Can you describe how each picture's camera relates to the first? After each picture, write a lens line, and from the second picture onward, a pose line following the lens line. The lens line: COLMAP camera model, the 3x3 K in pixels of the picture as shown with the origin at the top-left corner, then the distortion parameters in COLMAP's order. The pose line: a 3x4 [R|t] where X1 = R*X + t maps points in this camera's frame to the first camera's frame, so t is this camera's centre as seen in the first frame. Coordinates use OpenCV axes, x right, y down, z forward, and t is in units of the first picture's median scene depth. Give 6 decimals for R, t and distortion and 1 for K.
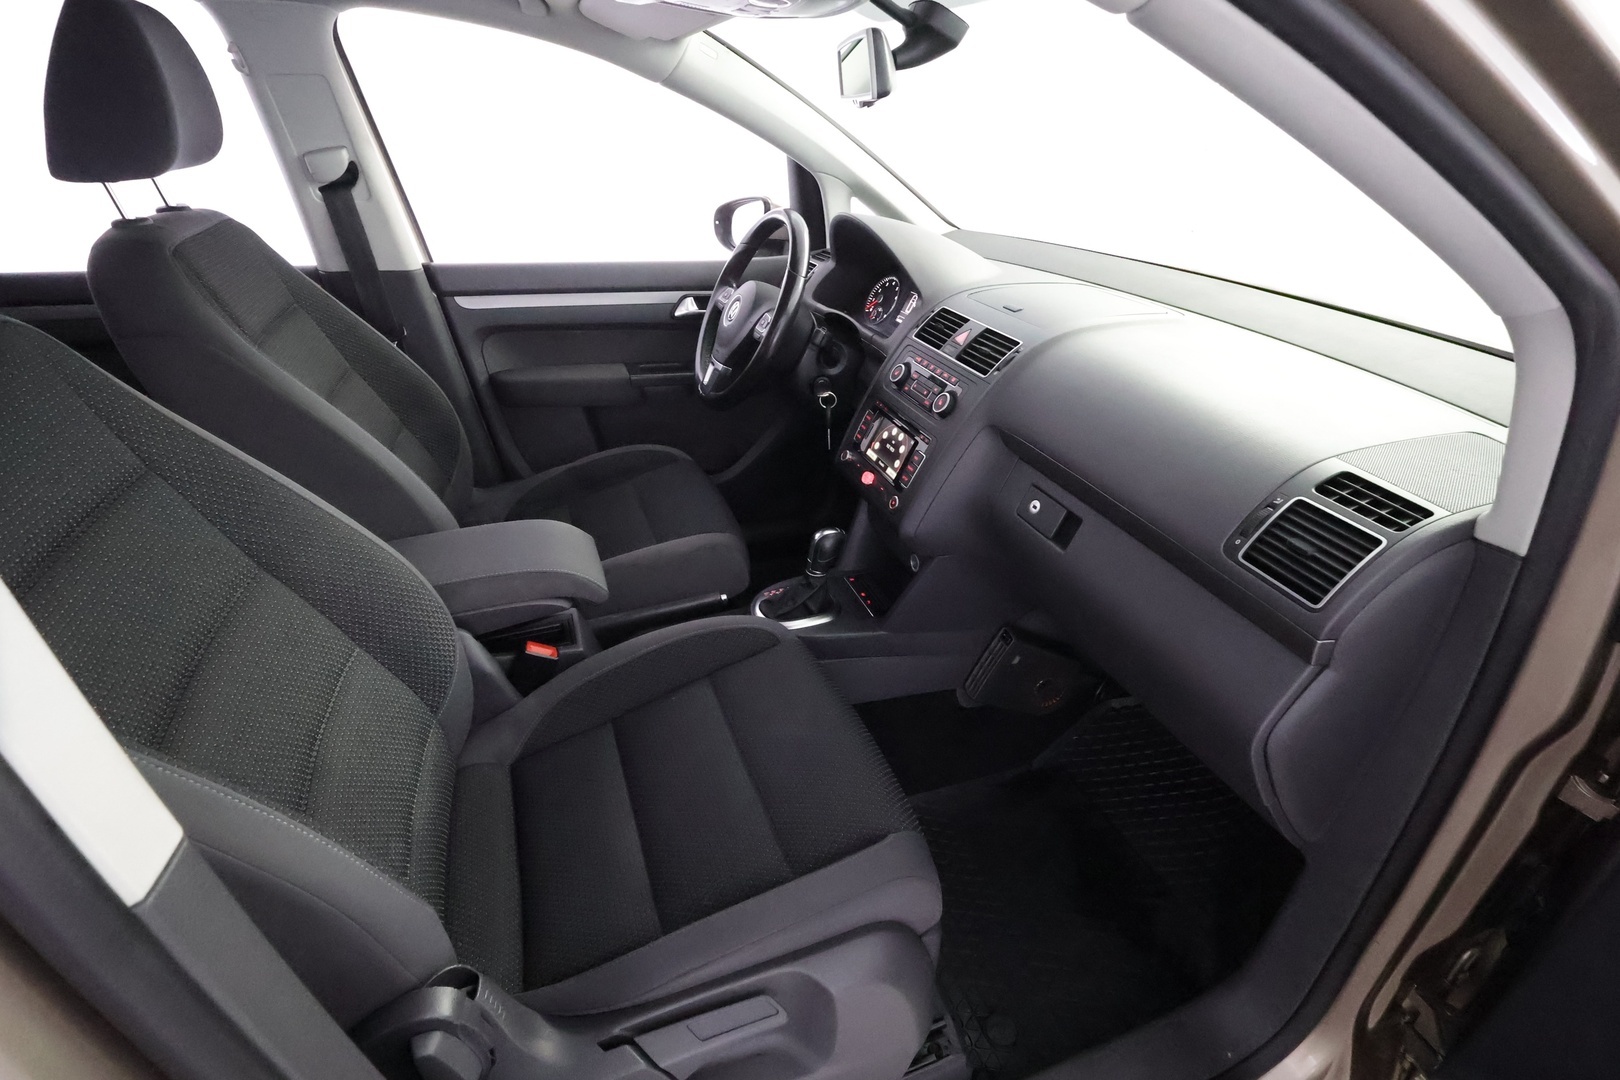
lens RADIAL K [[748.3, 0, 808.6], [0, 748.3, 541.1], [0, 0, 1]] dist [-0.000598, 0.000614]
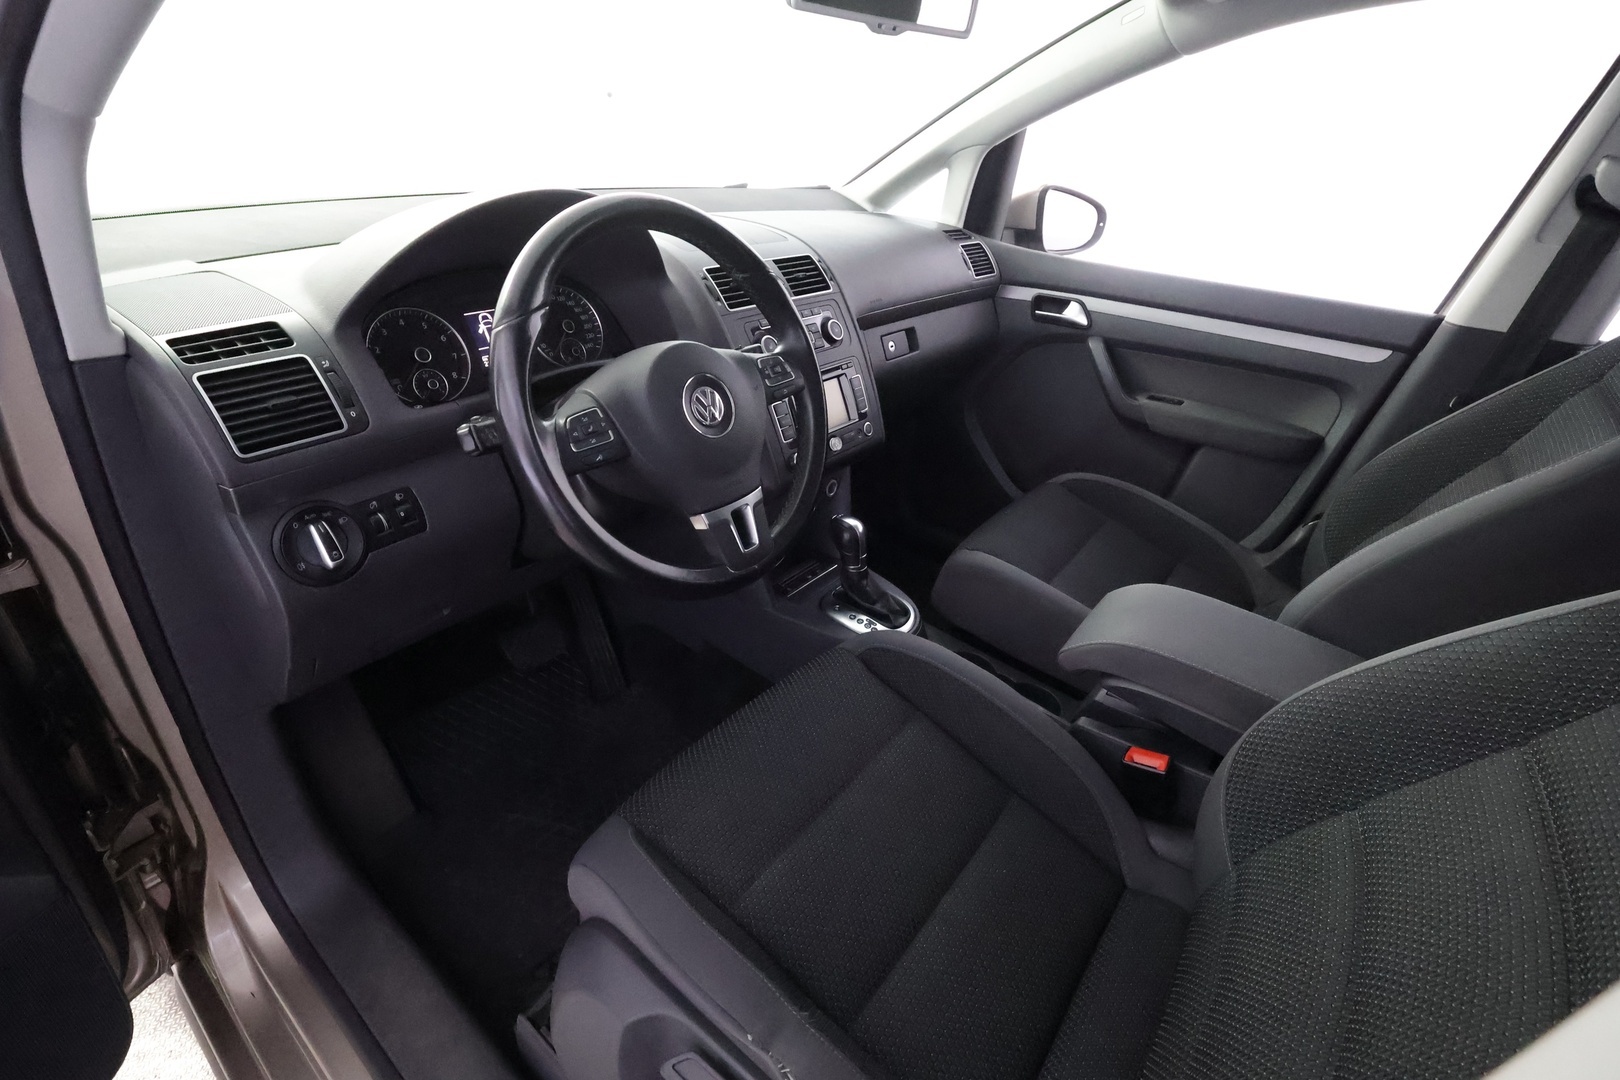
lens RADIAL K [[748.3, 0, 808.6], [0, 748.3, 541.1], [0, 0, 1]] dist [-0.000598, 0.000614]
pose [[-0.510806, -0.488136, 0.707672, -0.625798], [0.349099, 0.634467, 0.689624, -0.663671], [-0.785625, 0.599312, -0.153682, 1.234986]]
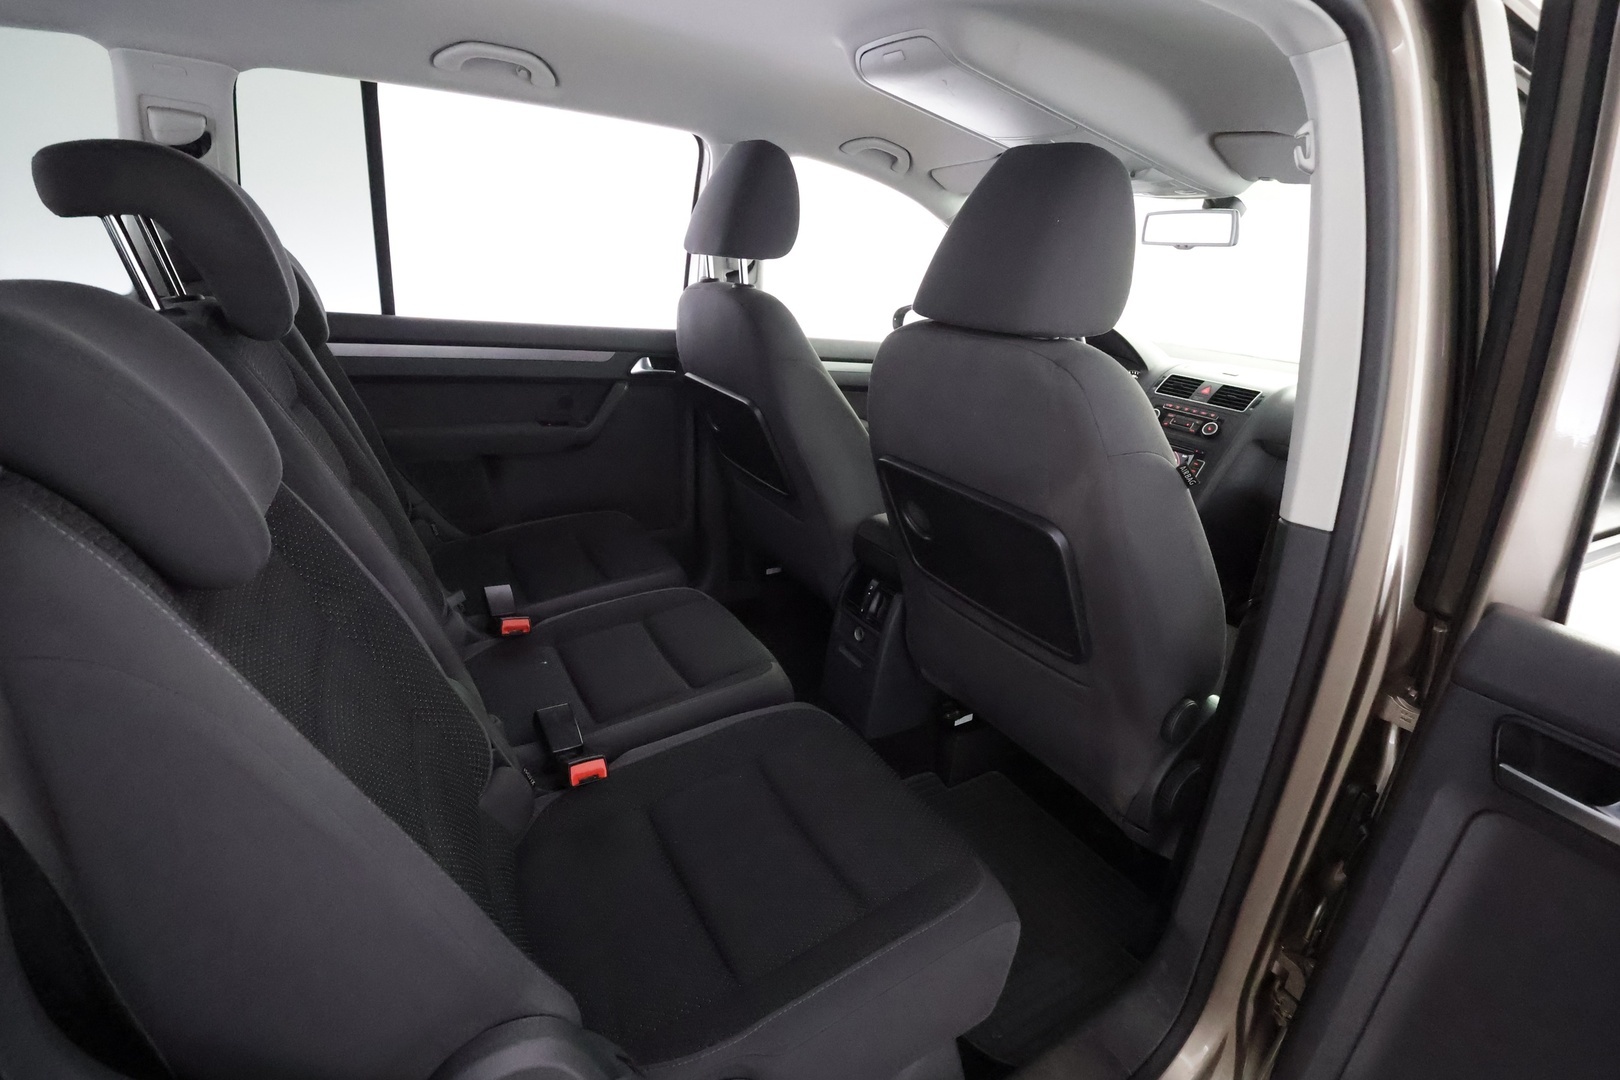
lens RADIAL K [[748.3, 0, 808.6], [0, 748.3, 541.1], [0, 0, 1]] dist [-0.000598, 0.000614]
pose [[0.979665, -0.011772, 0.200293, -0.864825], [0.040395, 0.989408, -0.139427, 0.208495], [-0.196530, 0.144683, 0.969764, -0.285034]]
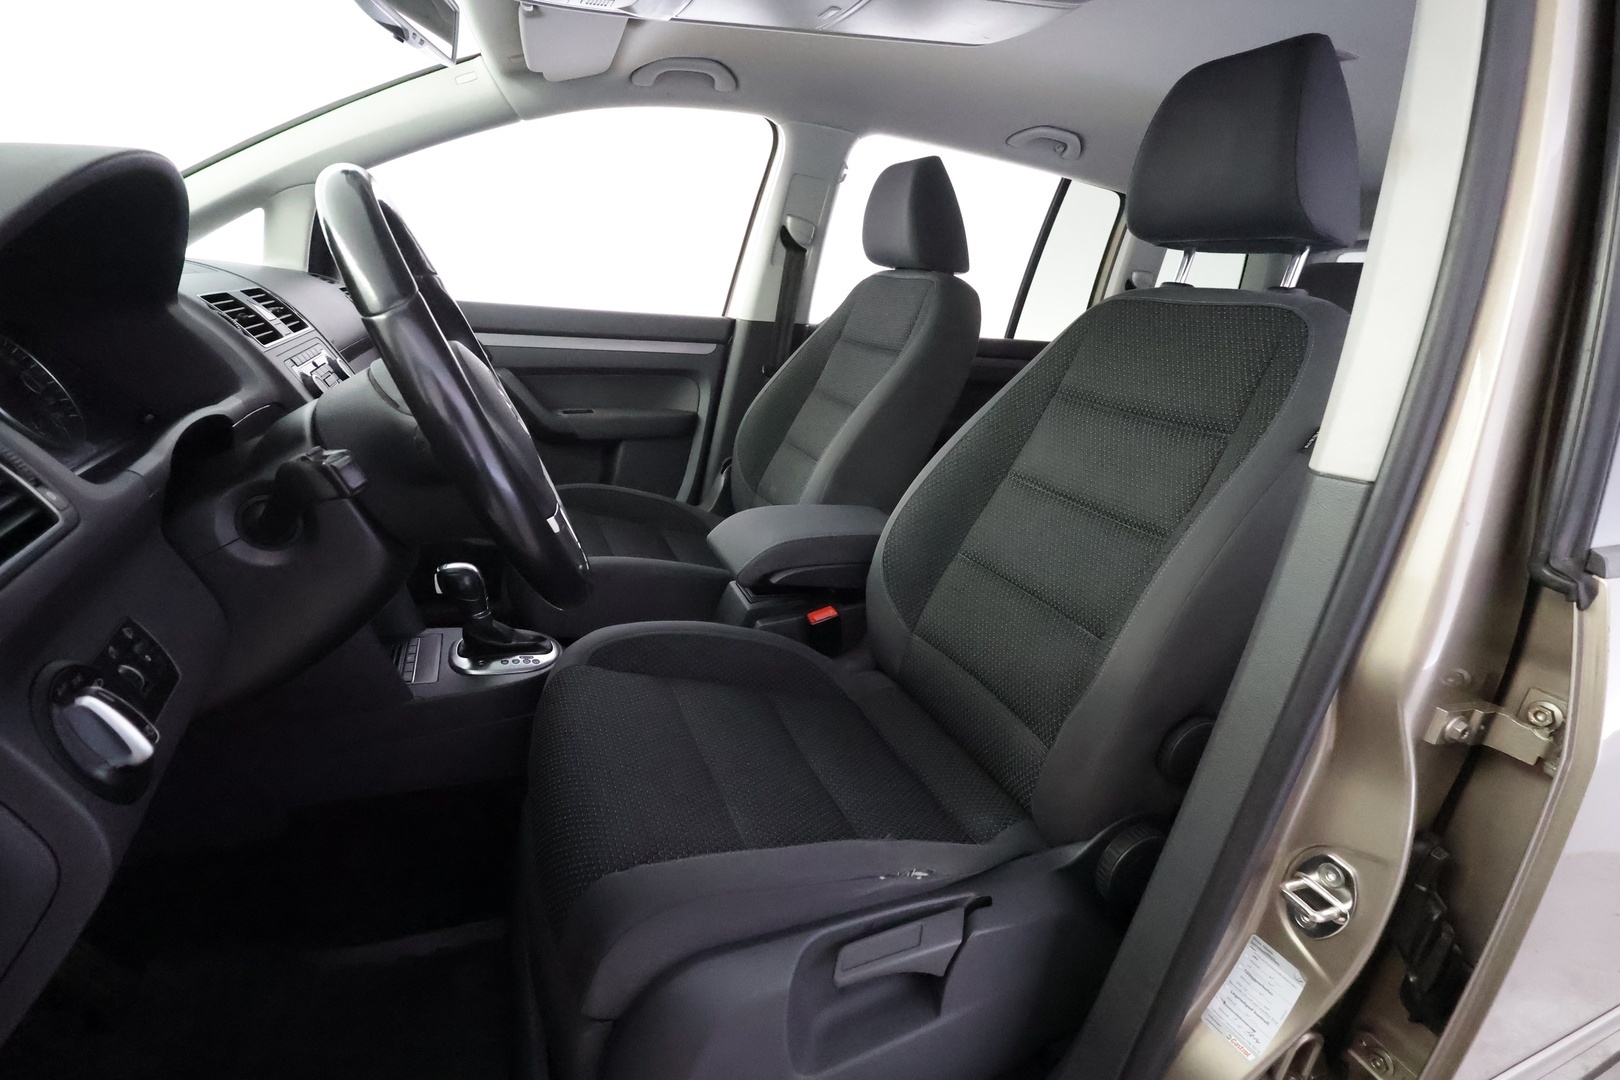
lens RADIAL K [[751.0, 0, 807.5], [0, 751.0, 542.6], [0, 0, 1]] dist [0.002024, 0.000981]
pose [[-0.990984, -0.113260, -0.071579, -0.300082], [-0.128668, 0.655505, 0.744149, -0.715499], [-0.037362, 0.746650, -0.664167, 1.566688]]
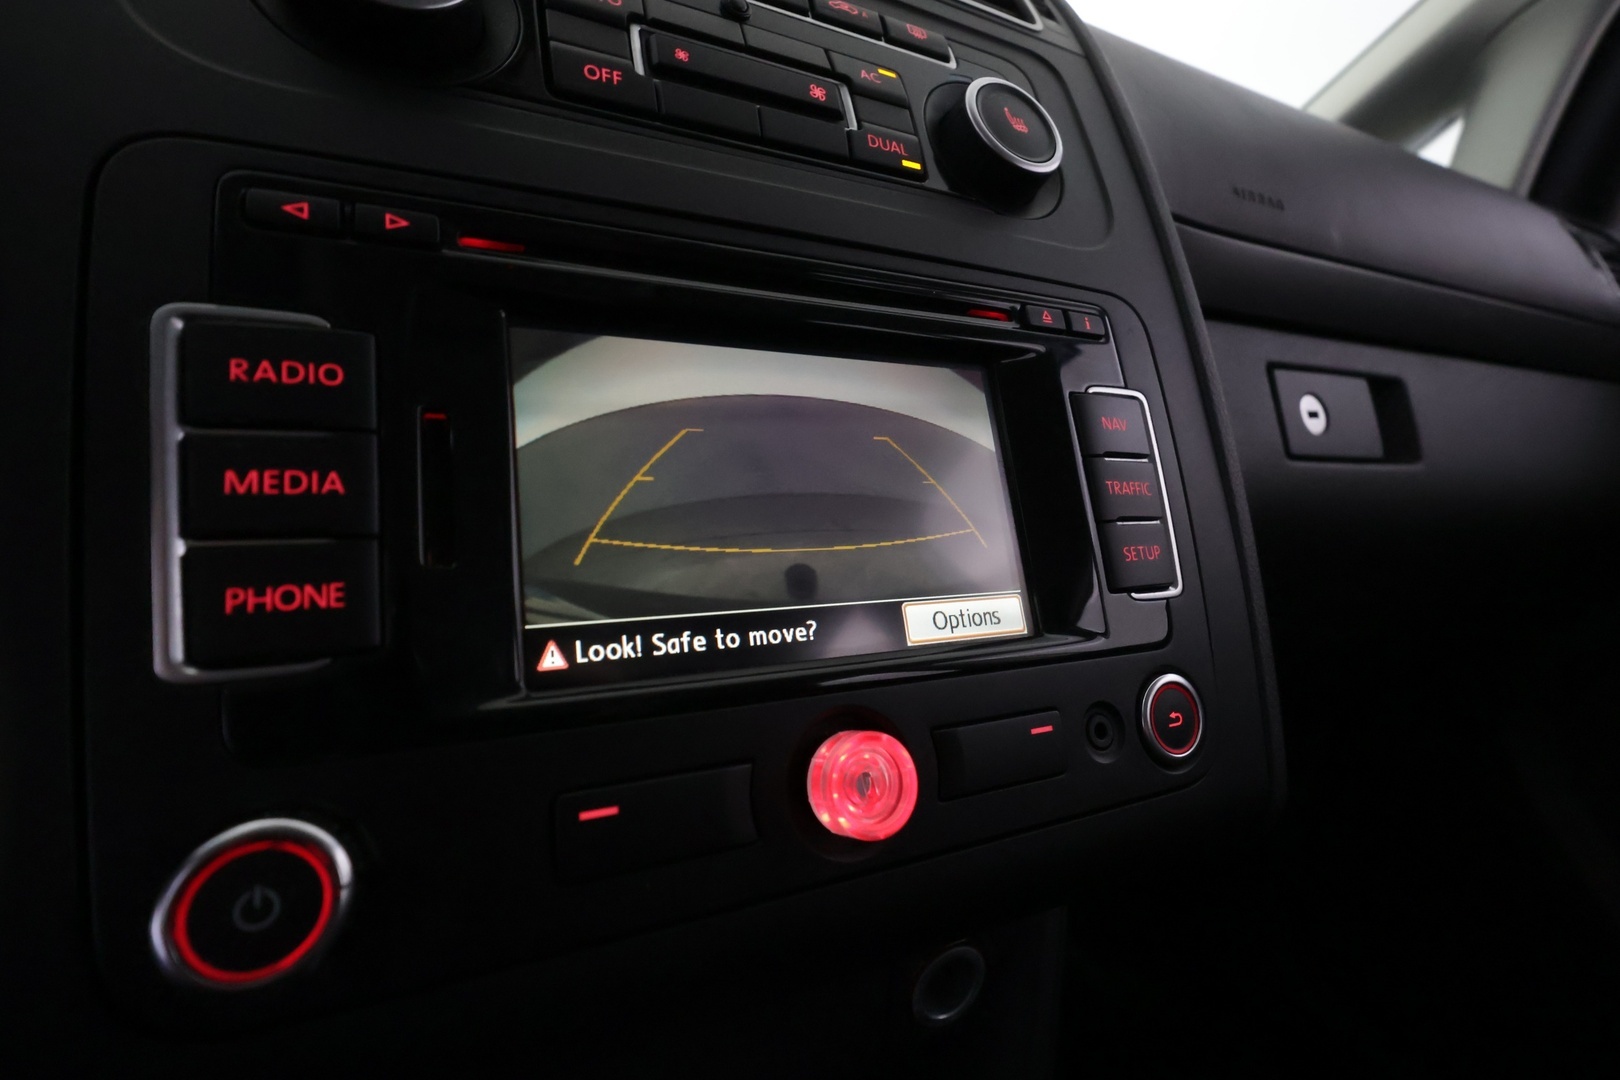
lens RADIAL K [[748.3, 0, 808.6], [0, 748.3, 541.1], [0, 0, 1]] dist [-0.000598, 0.000614]
pose [[-0.106763, -0.256718, 0.960571, -0.021407], [0.412721, 0.867489, 0.277713, -0.151057], [-0.904579, 0.426097, 0.013337, 0.981253]]
